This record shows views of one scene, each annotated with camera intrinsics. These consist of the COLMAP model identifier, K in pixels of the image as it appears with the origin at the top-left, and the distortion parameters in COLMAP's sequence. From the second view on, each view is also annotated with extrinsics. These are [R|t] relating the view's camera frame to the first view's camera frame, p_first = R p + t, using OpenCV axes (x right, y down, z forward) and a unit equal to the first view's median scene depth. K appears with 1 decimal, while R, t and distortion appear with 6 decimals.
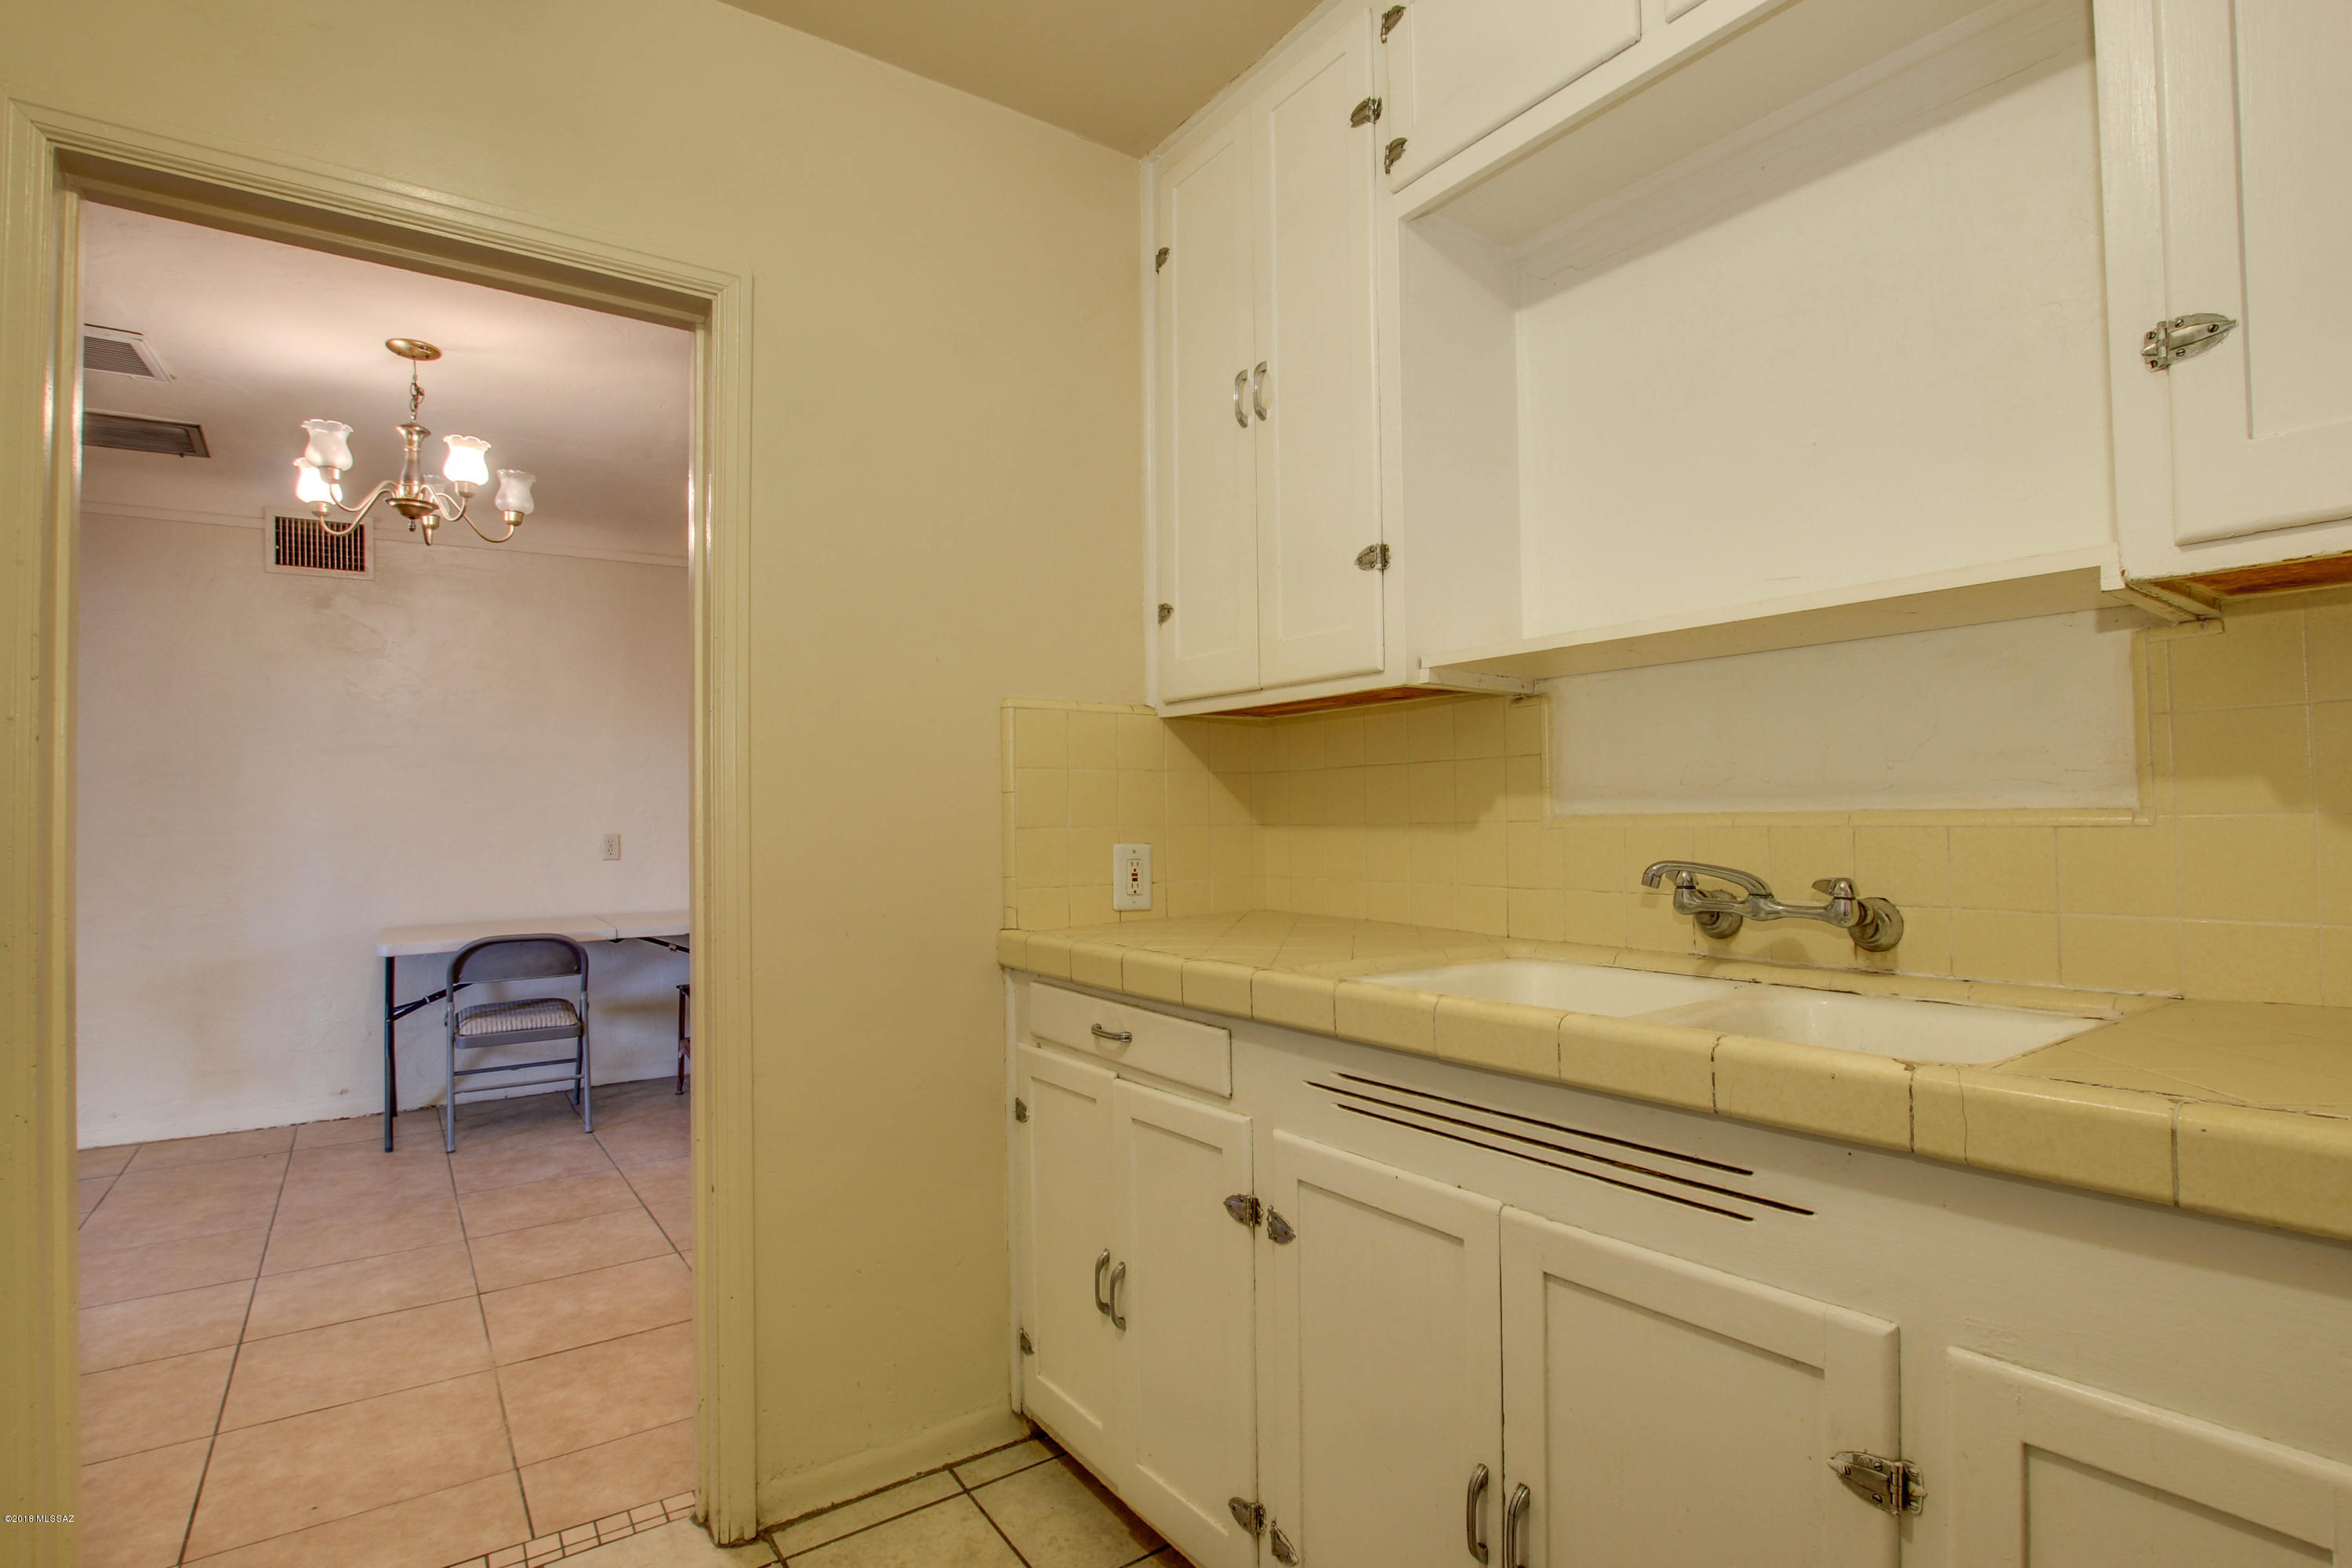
lens RADIAL K [[1128.7, 0, 1194.3], [0, 1128.7, 798.0], [0, 0, 1]] dist [-0.025636, 0.000262]
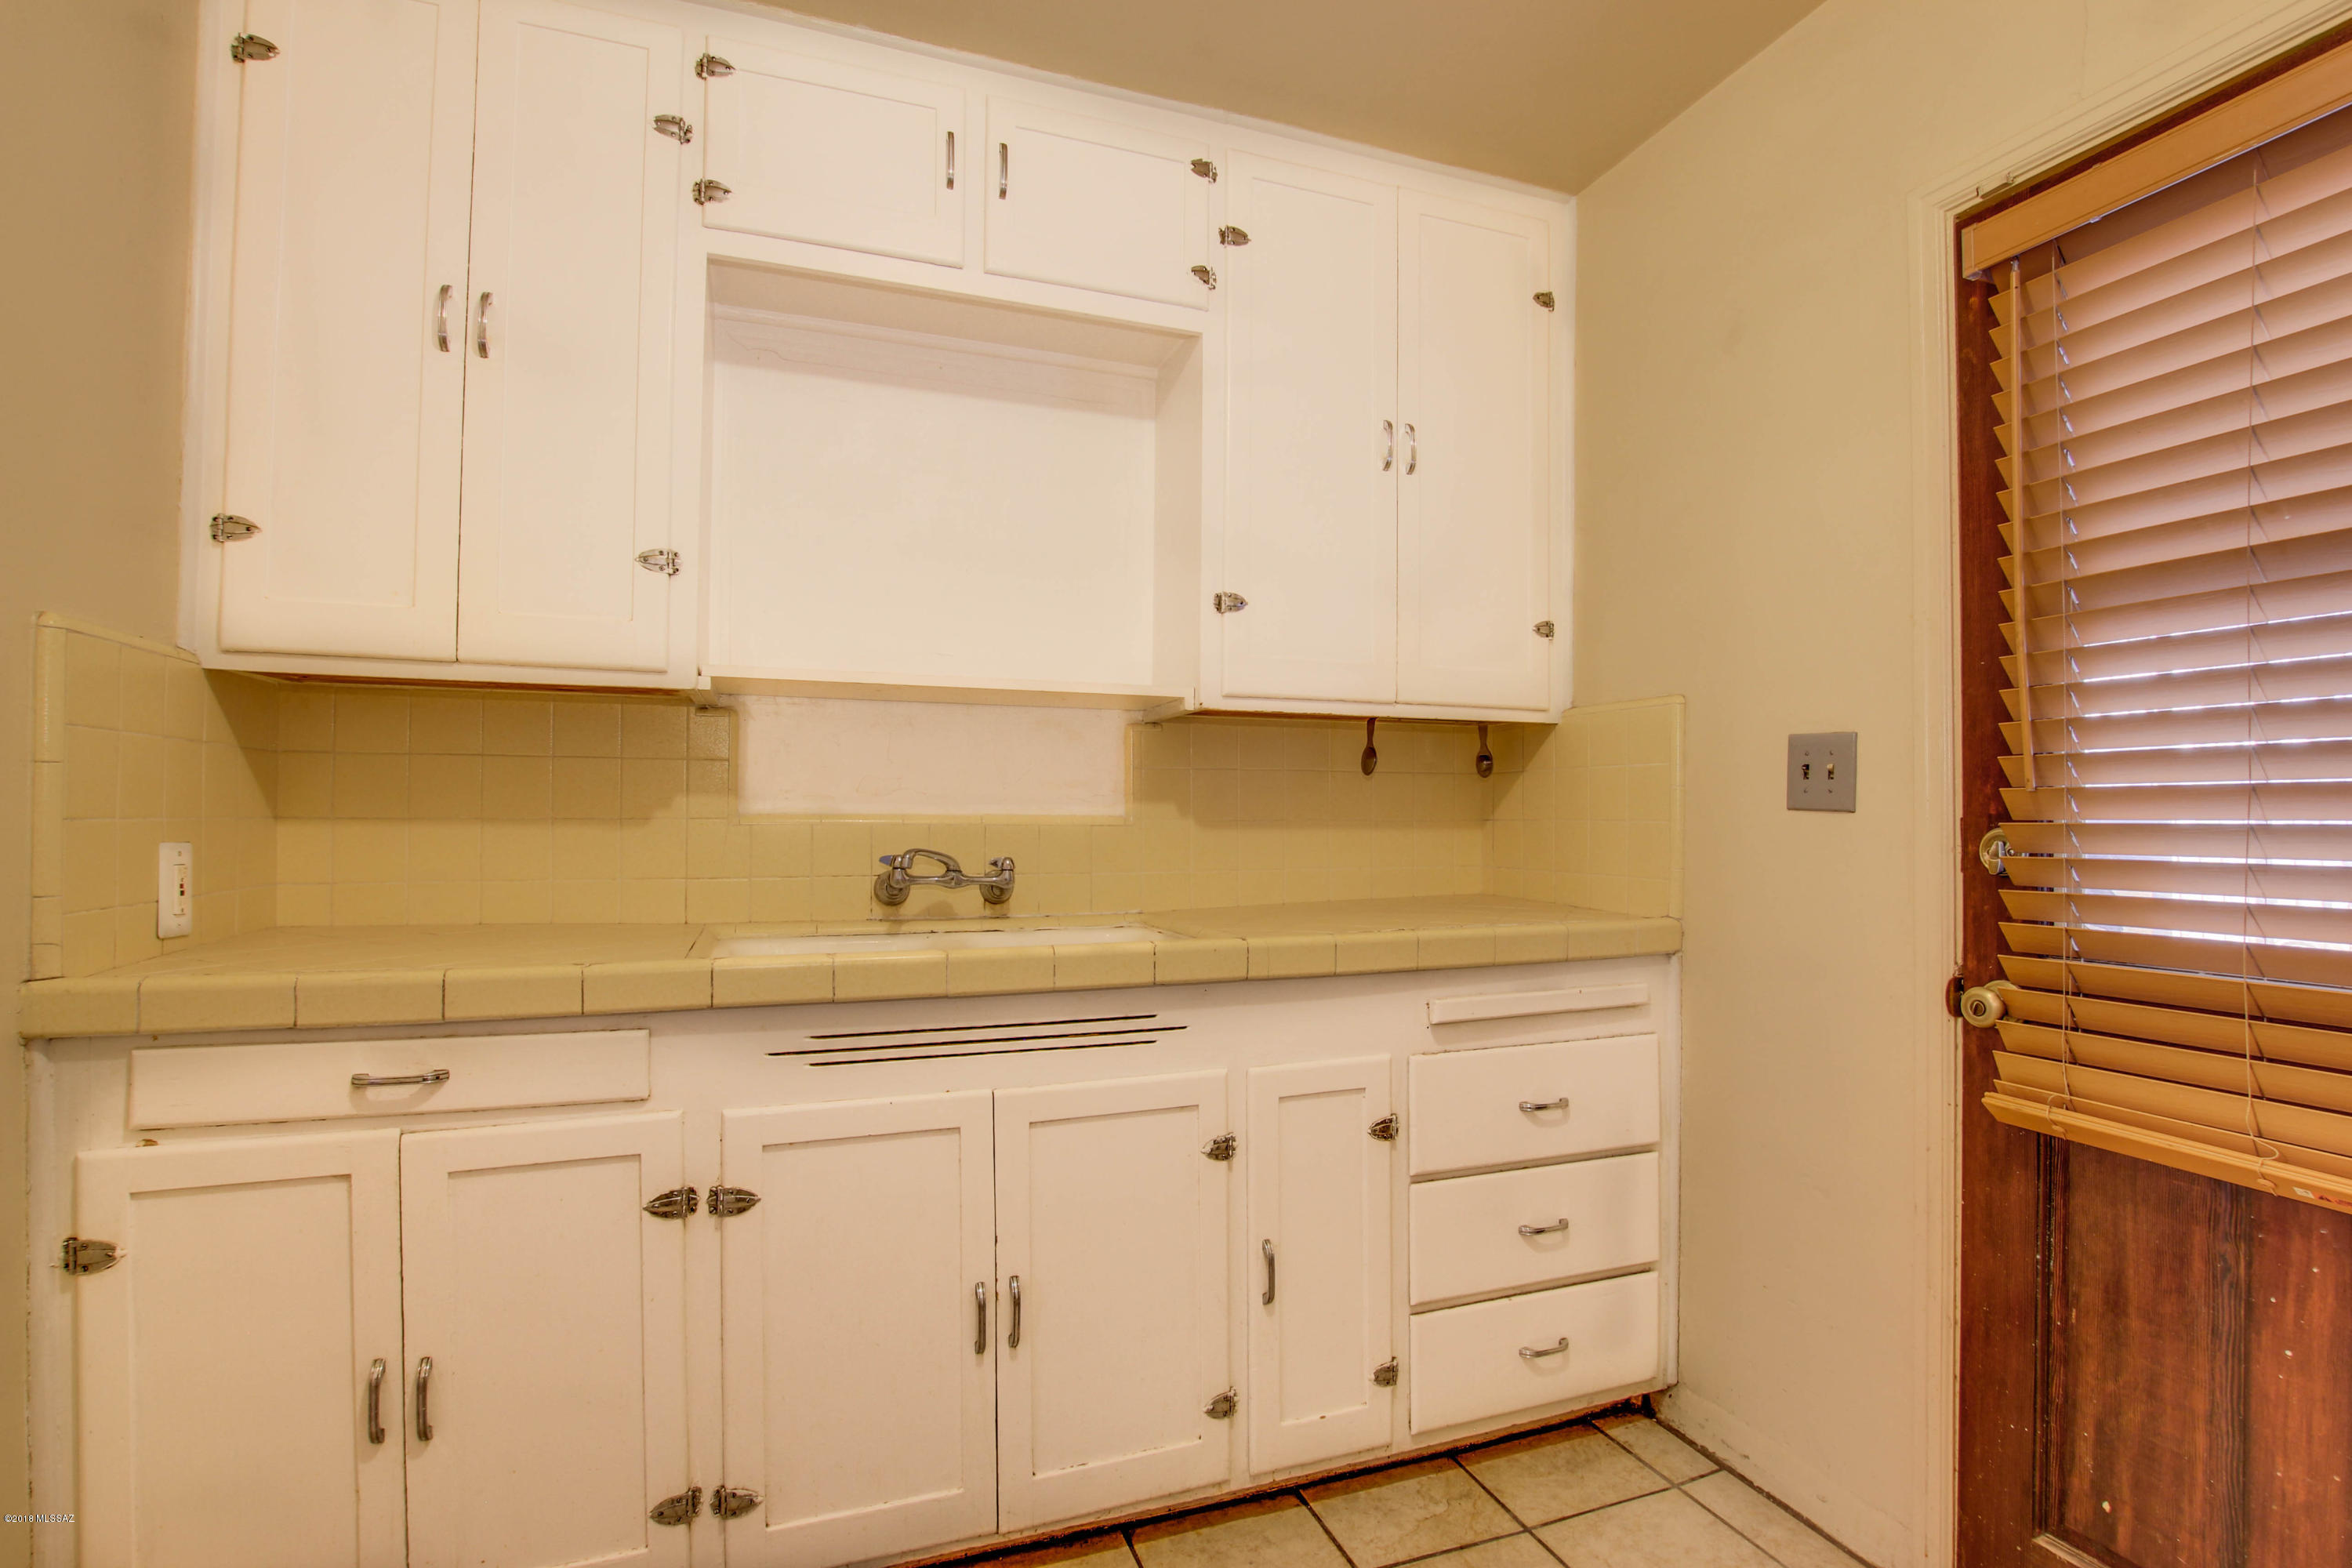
lens RADIAL K [[1096.2, 0, 1185.4], [0, 1096.2, 802.7], [0, 0, 1]] dist [-0.036445, 0.005422]
pose [[0.267189, 0.025477, 0.963307, -0.753017], [-0.028879, 0.999413, -0.018422, 0.014023], [-0.963211, -0.022897, 0.267768, 0.306217]]
